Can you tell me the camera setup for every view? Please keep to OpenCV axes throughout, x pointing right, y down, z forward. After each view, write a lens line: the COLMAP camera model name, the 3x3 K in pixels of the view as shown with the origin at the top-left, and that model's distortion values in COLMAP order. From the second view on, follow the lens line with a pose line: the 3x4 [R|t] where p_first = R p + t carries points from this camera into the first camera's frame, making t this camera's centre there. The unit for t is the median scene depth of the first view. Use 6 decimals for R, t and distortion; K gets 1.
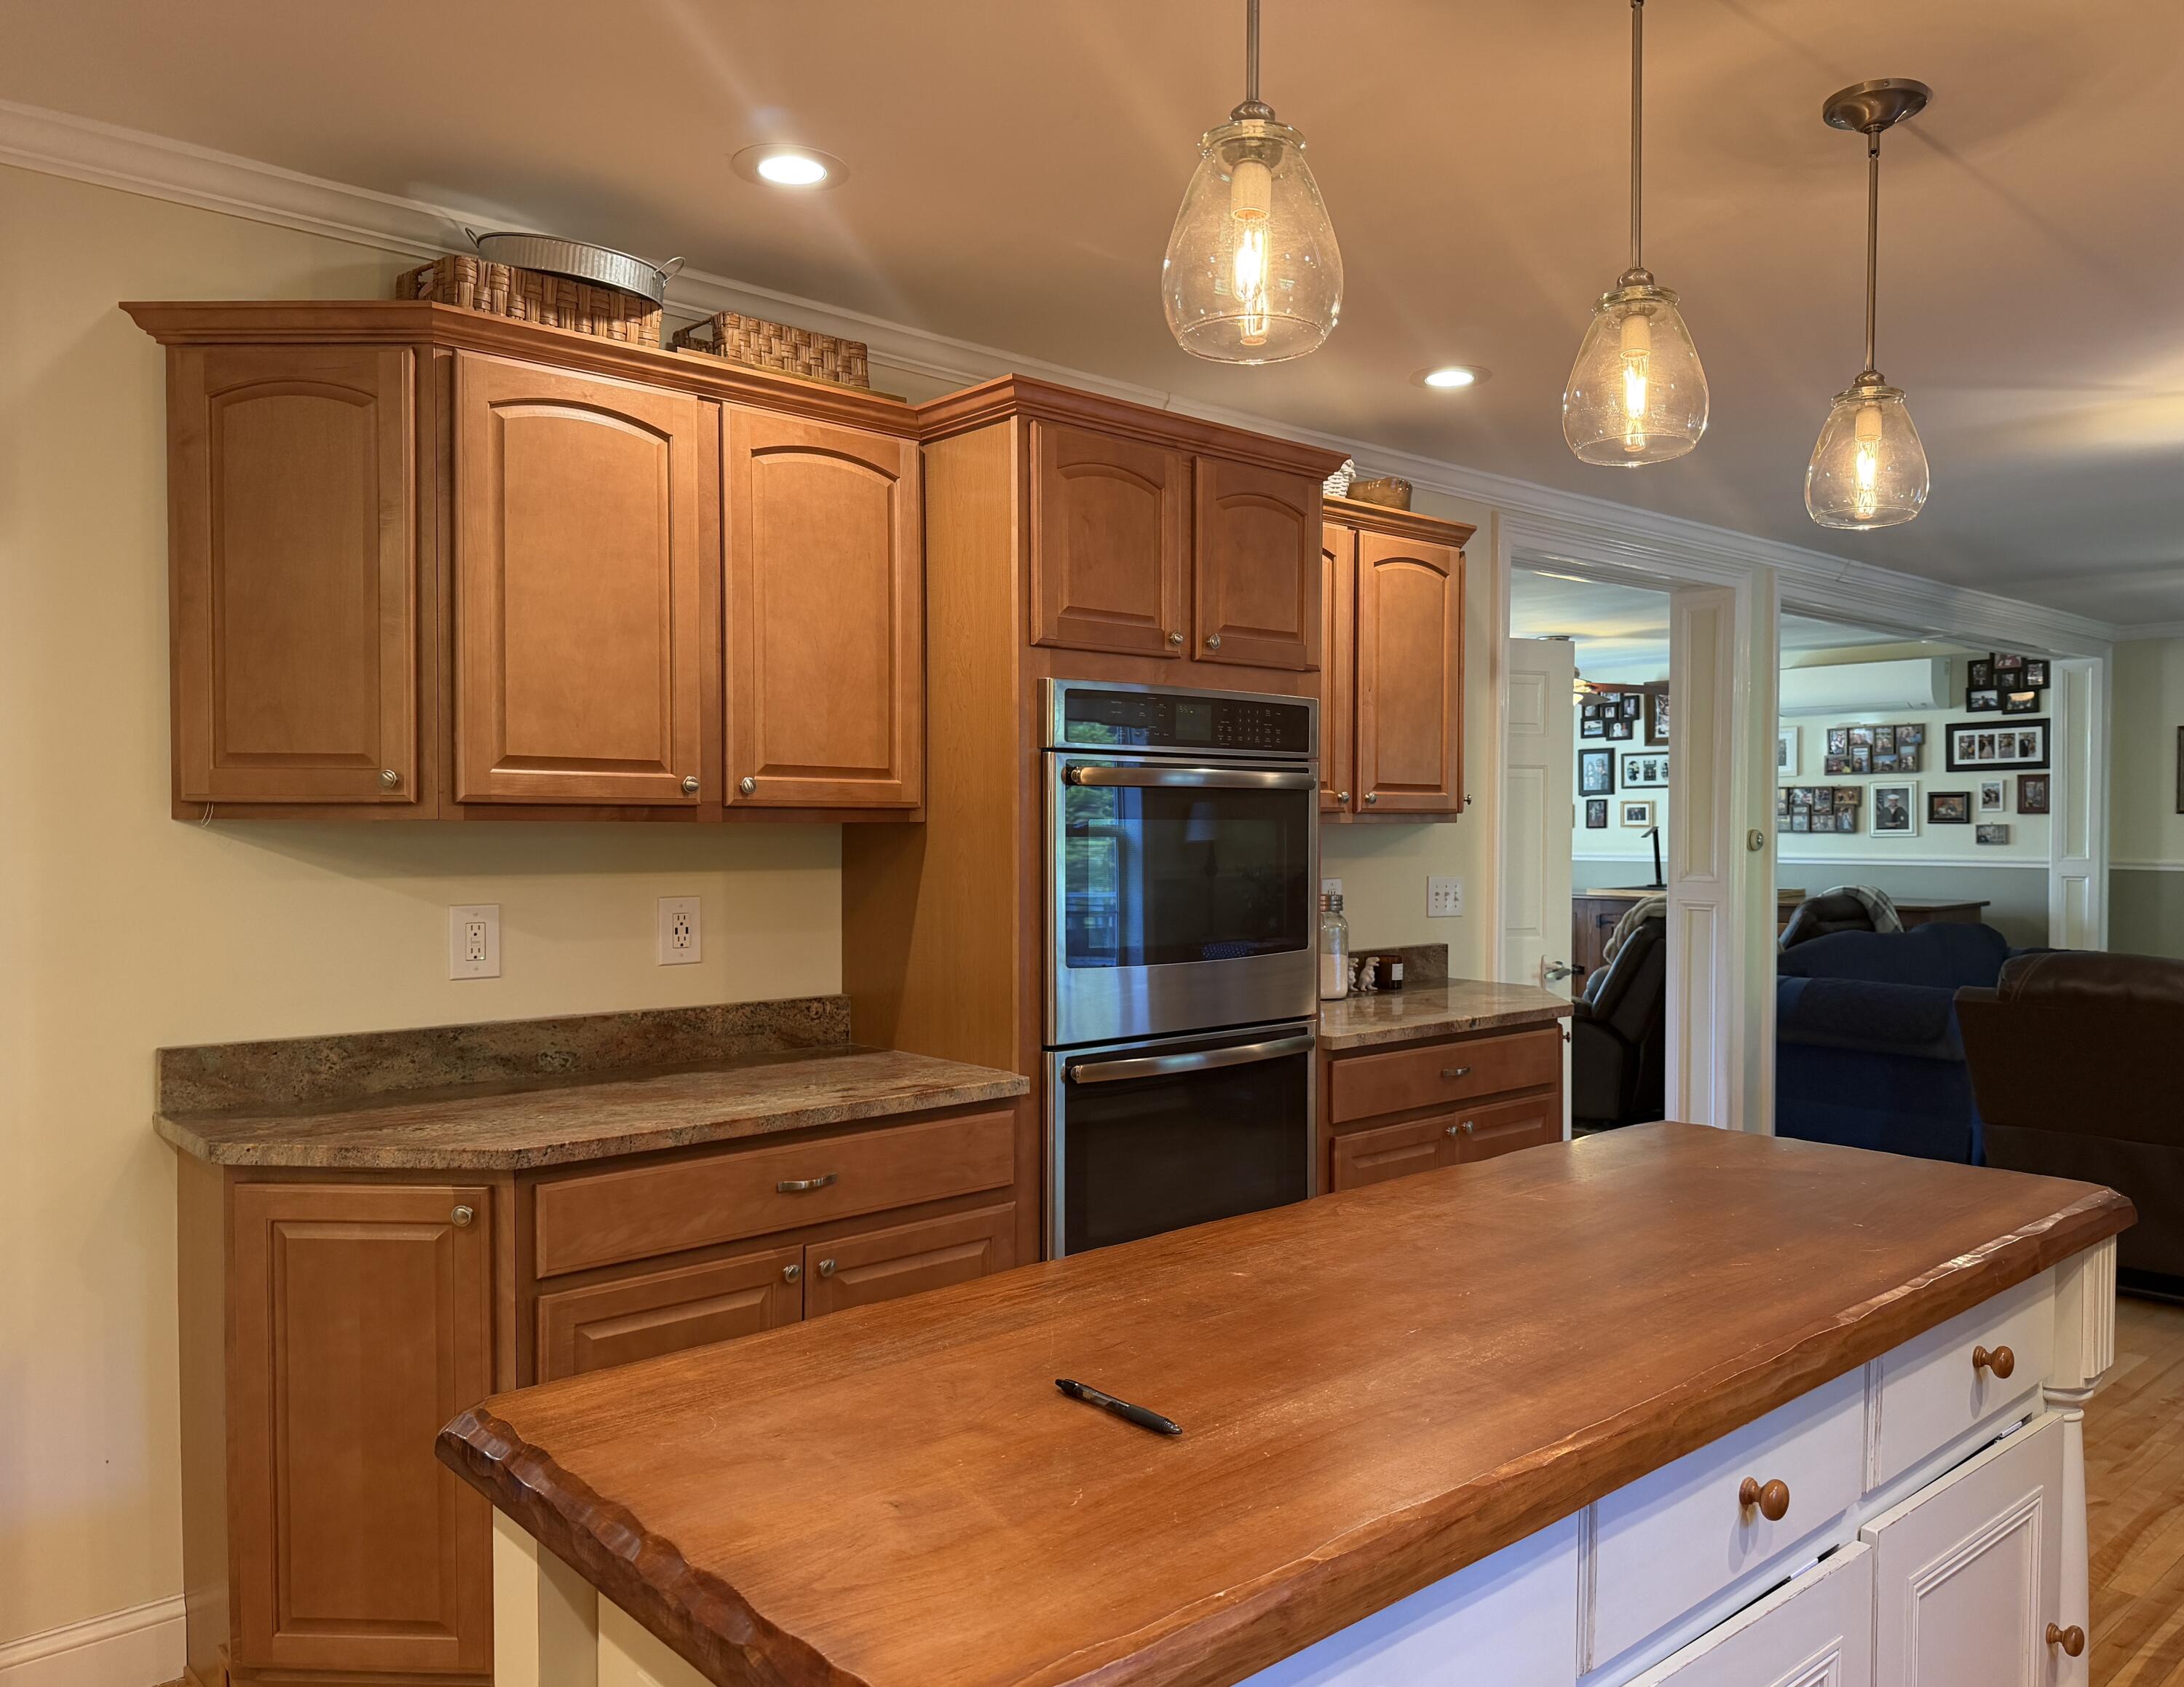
lens RADIAL K [[1609.3, 0, 1090.6], [0, 1609.3, 845.6], [0, 0, 1]] dist [-0.003063, -0.002423]
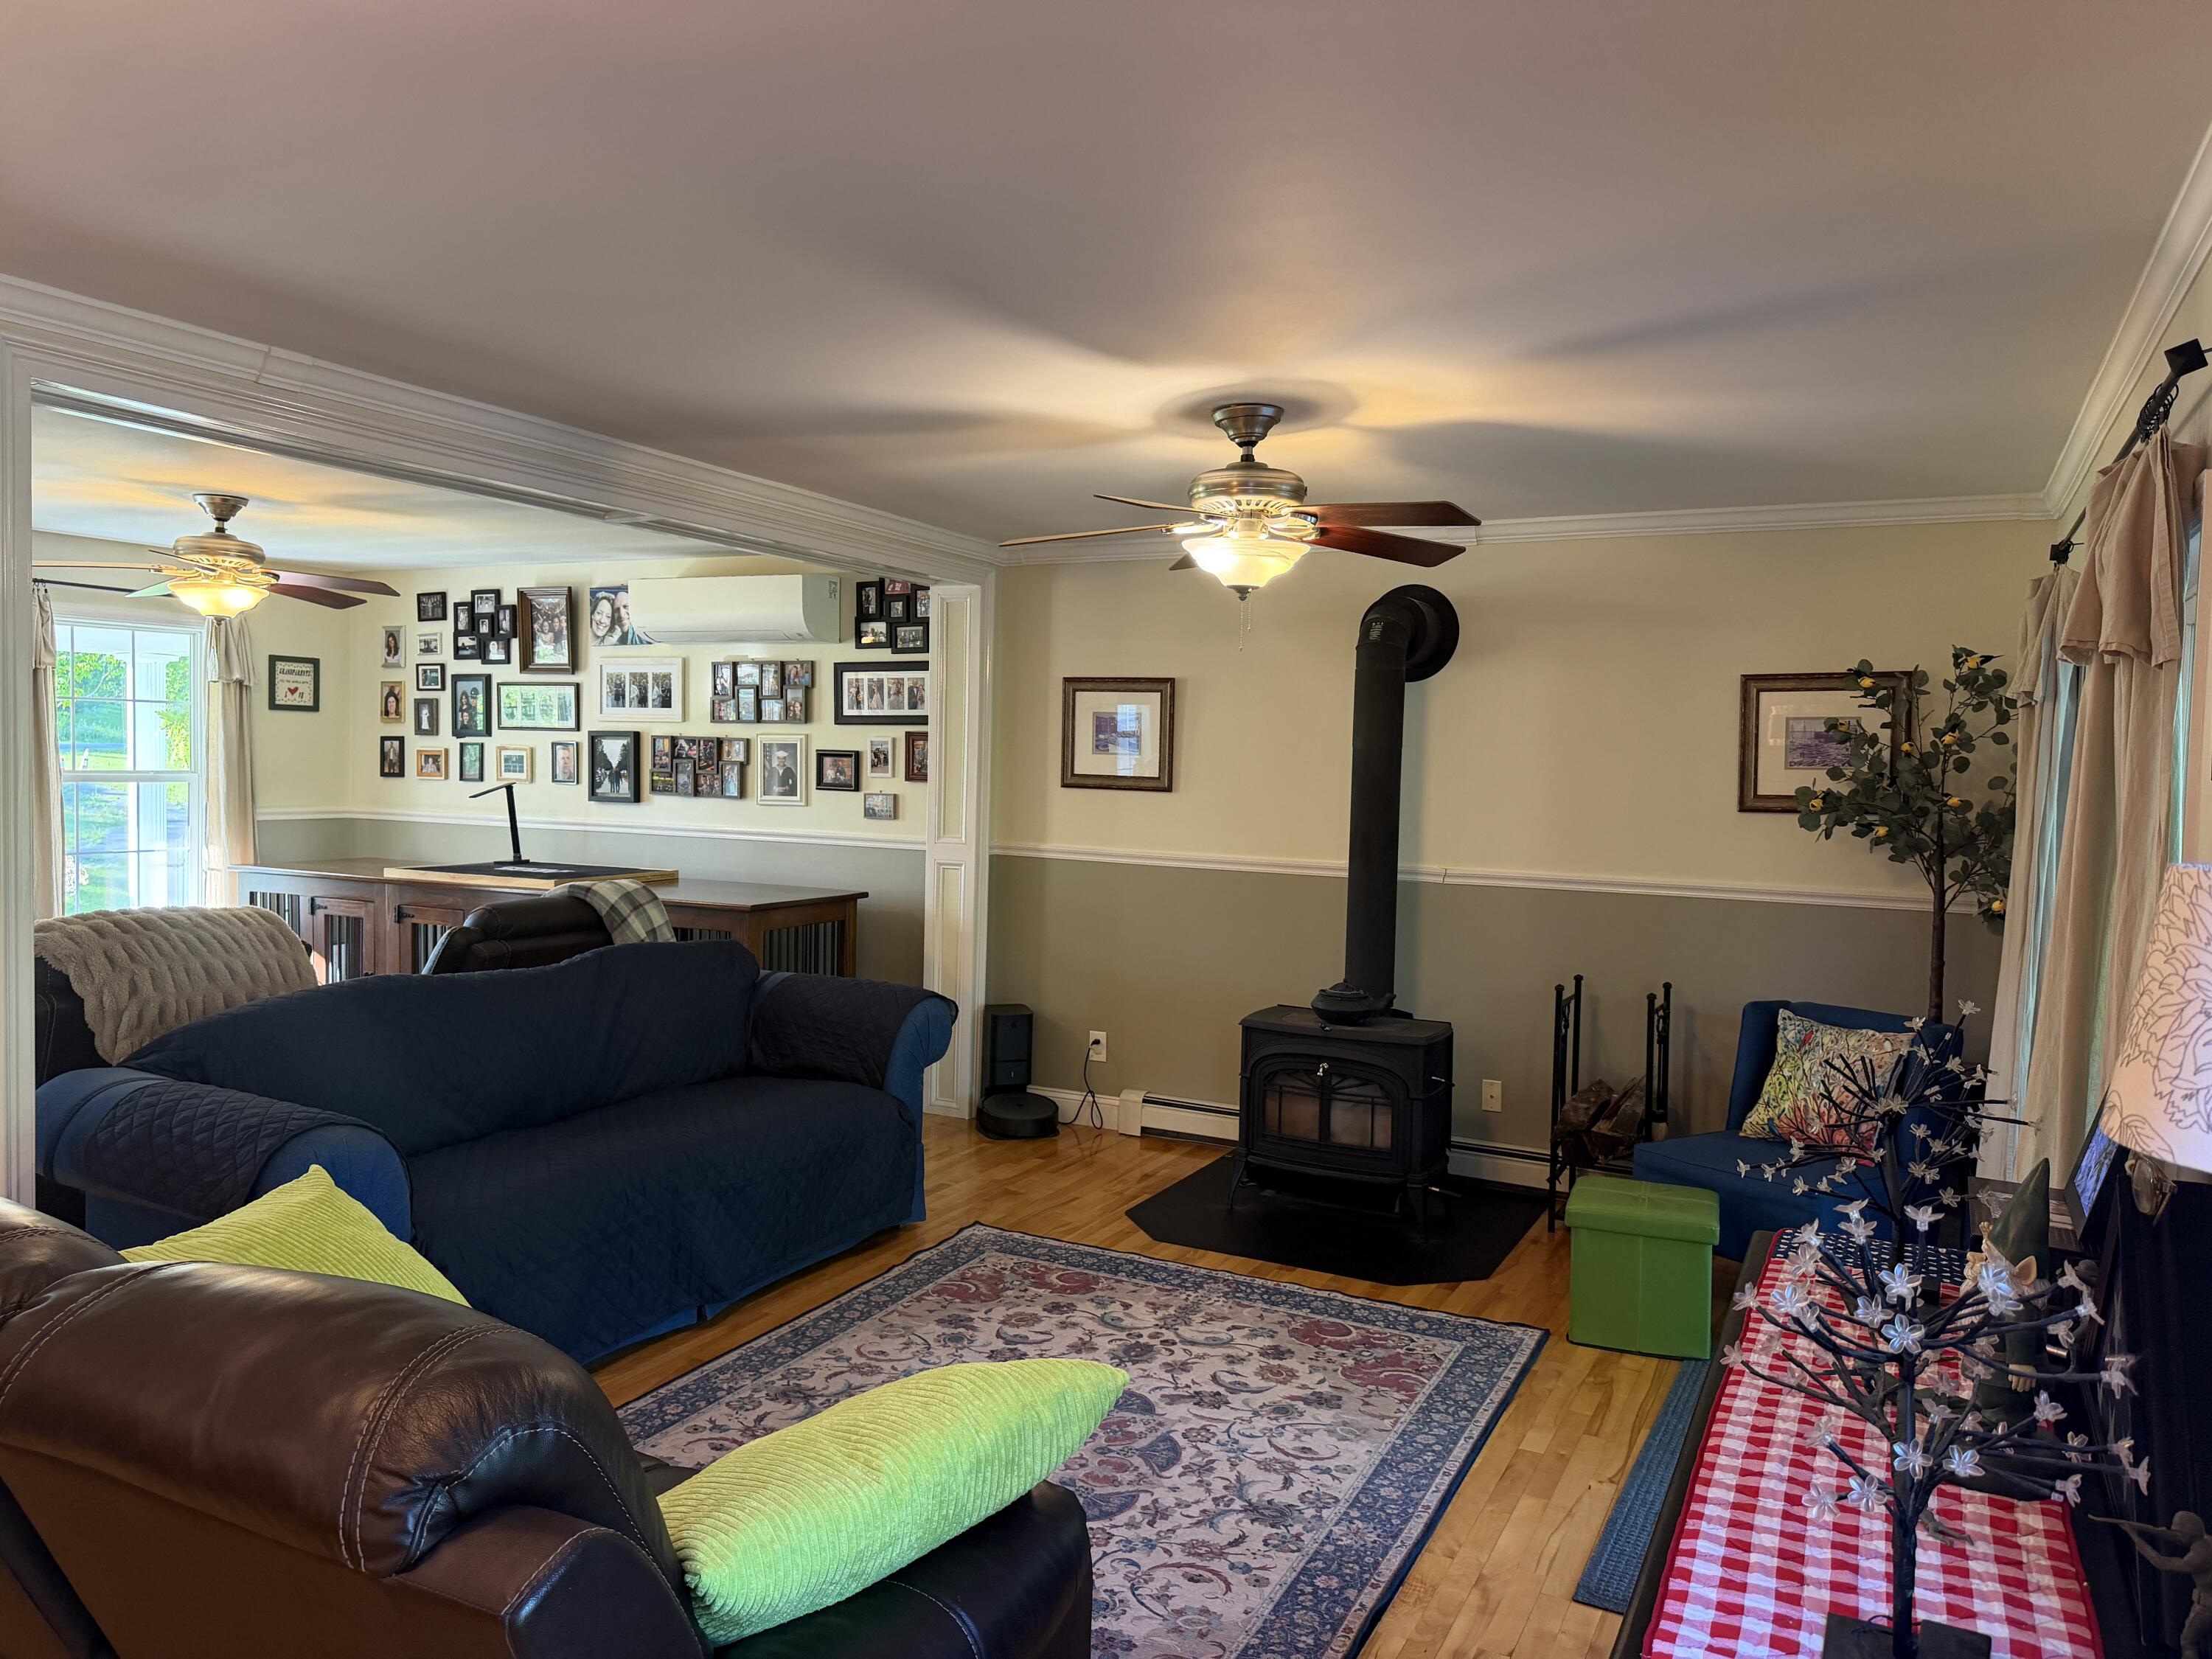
lens RADIAL K [[1557.4, 0, 1105.0], [0, 1557.4, 842.8], [0, 0, 1]] dist [0.093310, 0.000034]
pose [[0.930974, 0.008317, 0.364990, 0.381455], [-0.024296, 0.998936, 0.039210, -0.021556], [-0.364275, -0.045372, 0.930185, 0.245823]]
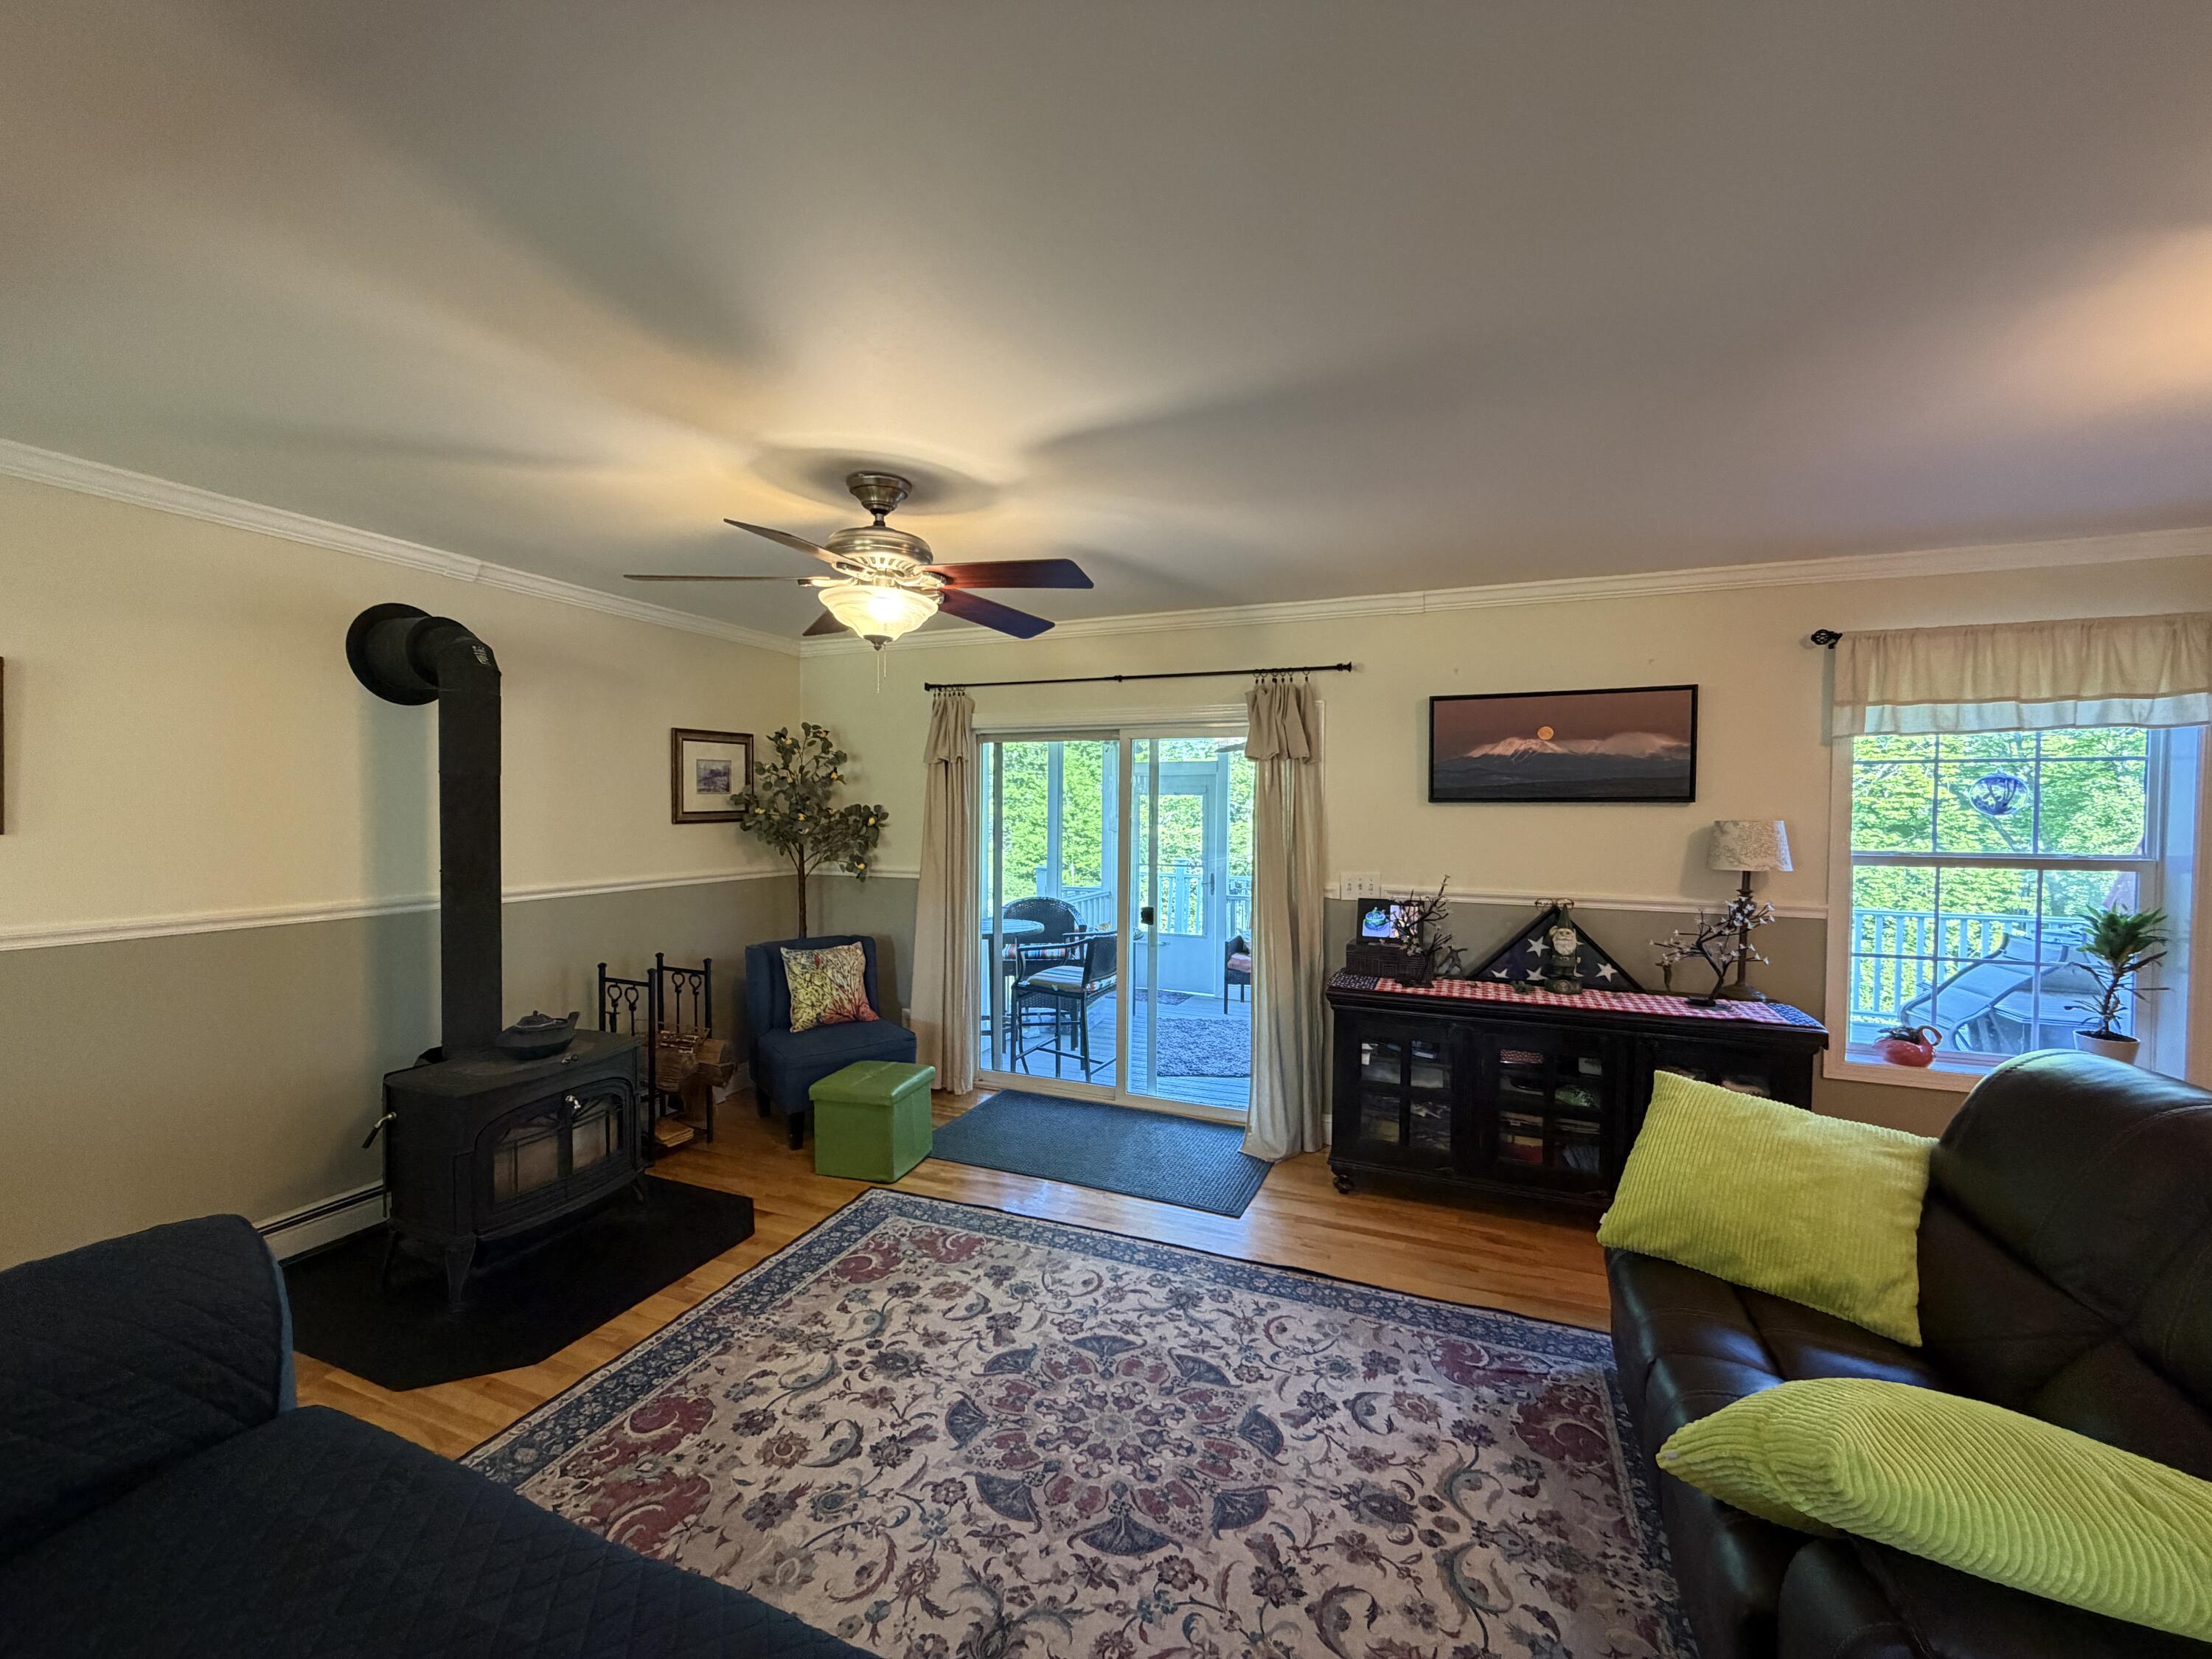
lens RADIAL K [[883.8, 0, 1102.6], [0, 883.8, 832.3], [0, 0, 1]] dist [0.019838, 0.000321]
pose [[-0.446093, -0.021846, 0.894720, 0.252203], [-0.001309, 0.999717, 0.023757, -0.023351], [-0.894986, 0.009427, -0.445995, 0.940802]]
